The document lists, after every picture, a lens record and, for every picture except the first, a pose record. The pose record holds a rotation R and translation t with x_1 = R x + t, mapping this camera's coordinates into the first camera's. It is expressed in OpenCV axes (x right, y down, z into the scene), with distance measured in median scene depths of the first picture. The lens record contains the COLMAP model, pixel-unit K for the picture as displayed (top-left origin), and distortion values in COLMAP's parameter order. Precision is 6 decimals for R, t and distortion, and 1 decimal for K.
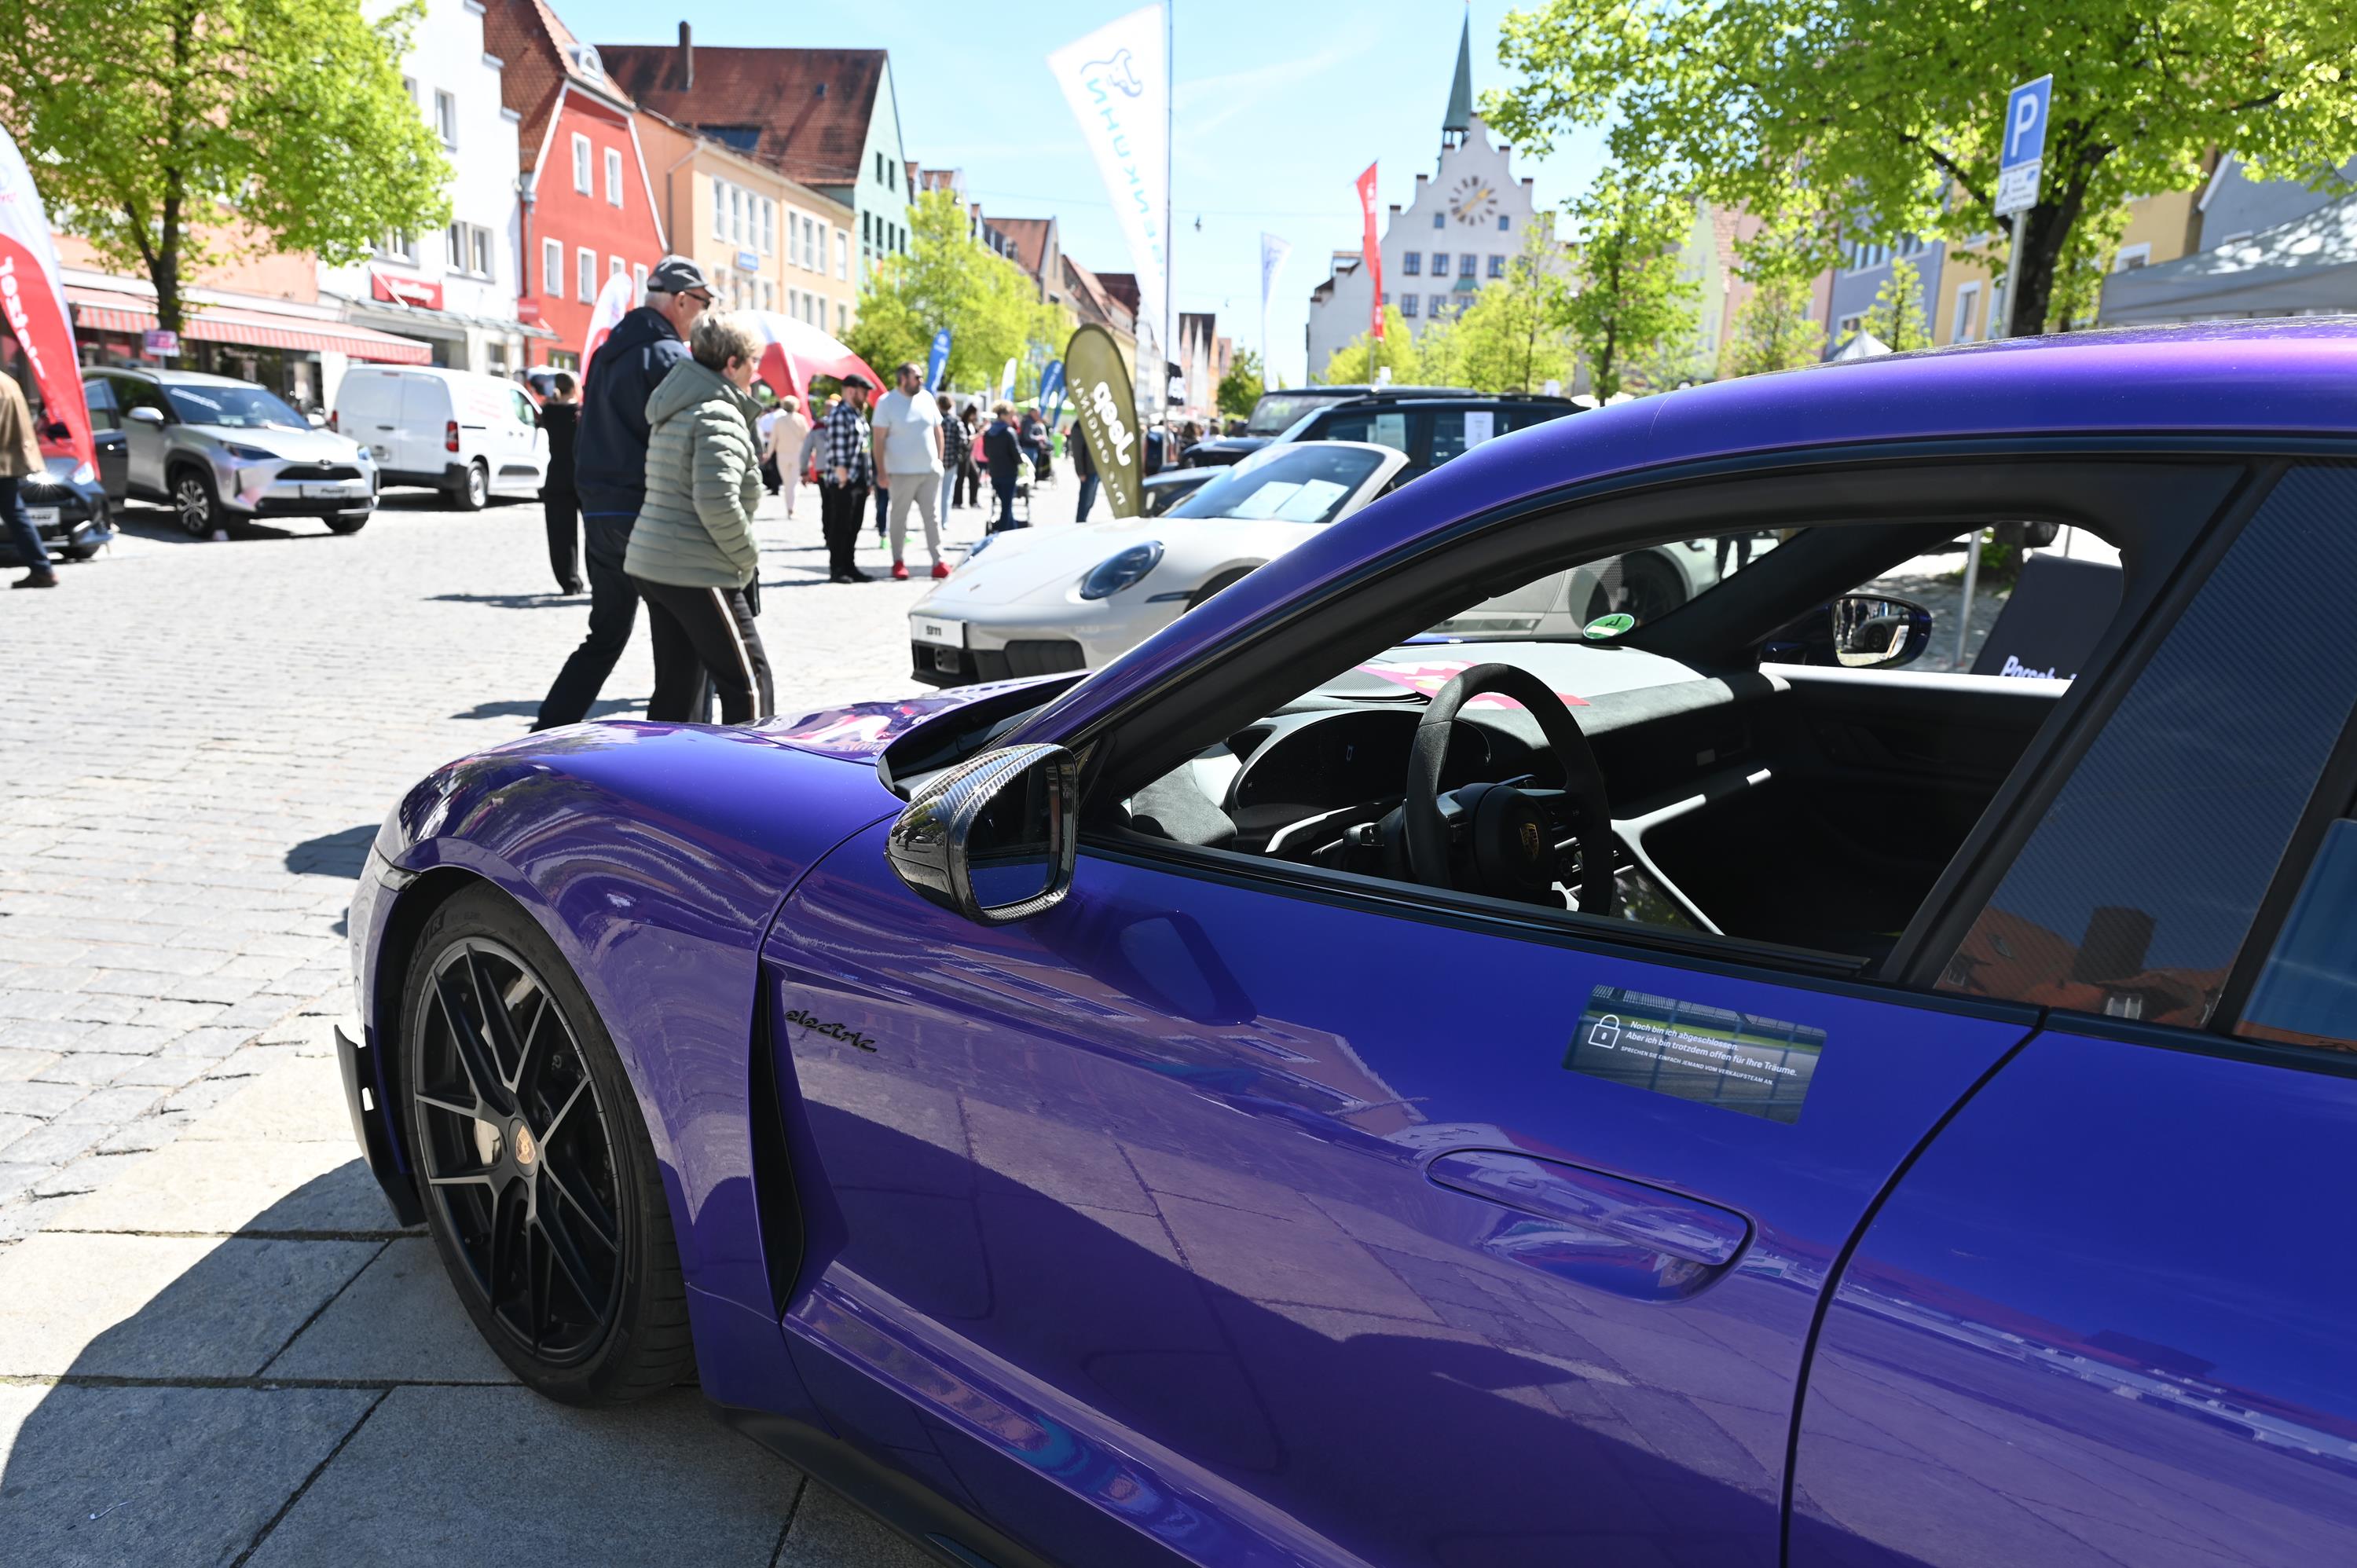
lens RADIAL K [[1678.7, 0, 1178.5], [0, 1678.7, 784.0], [0, 0, 1]] dist [0.015700, -0.001509]
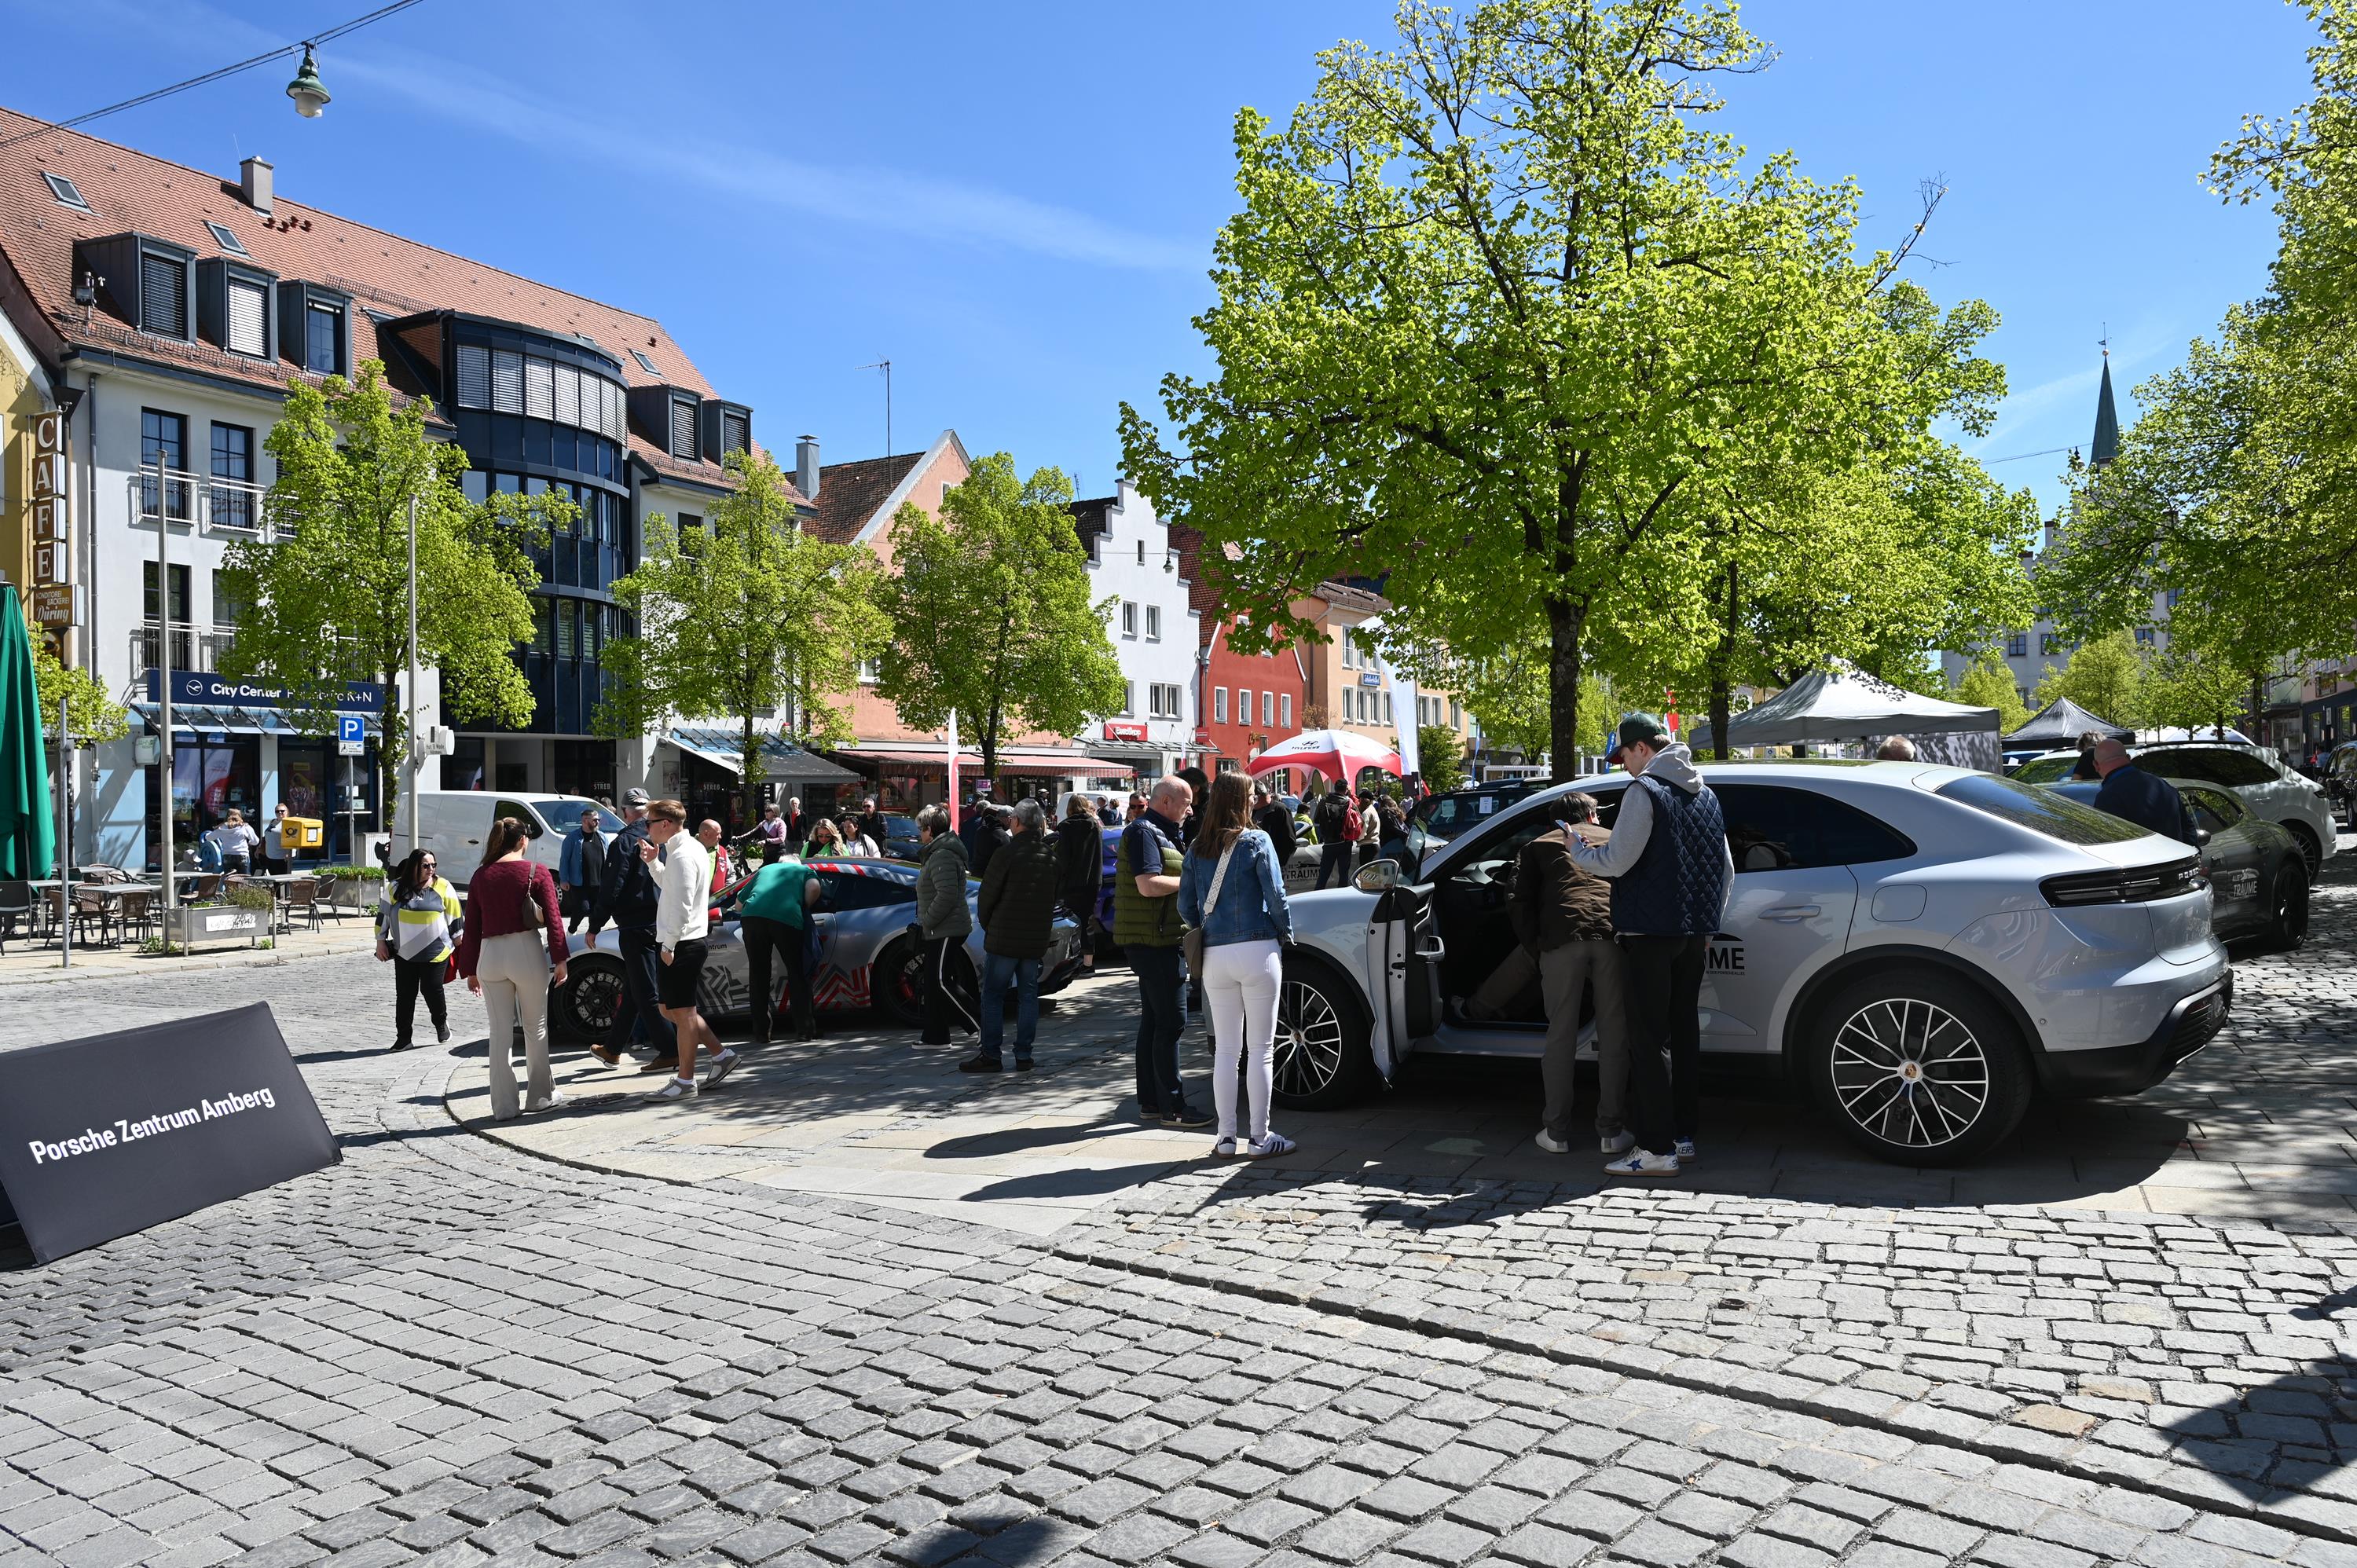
lens RADIAL K [[1678.7, 0, 1178.5], [0, 1678.7, 784.0], [0, 0, 1]] dist [0.015700, -0.001509]
pose [[0.909154, -0.055588, -0.412734, 0.141034], [-0.031561, 0.979006, -0.201375, 0.042091], [0.415263, 0.196107, 0.888312, -0.220201]]
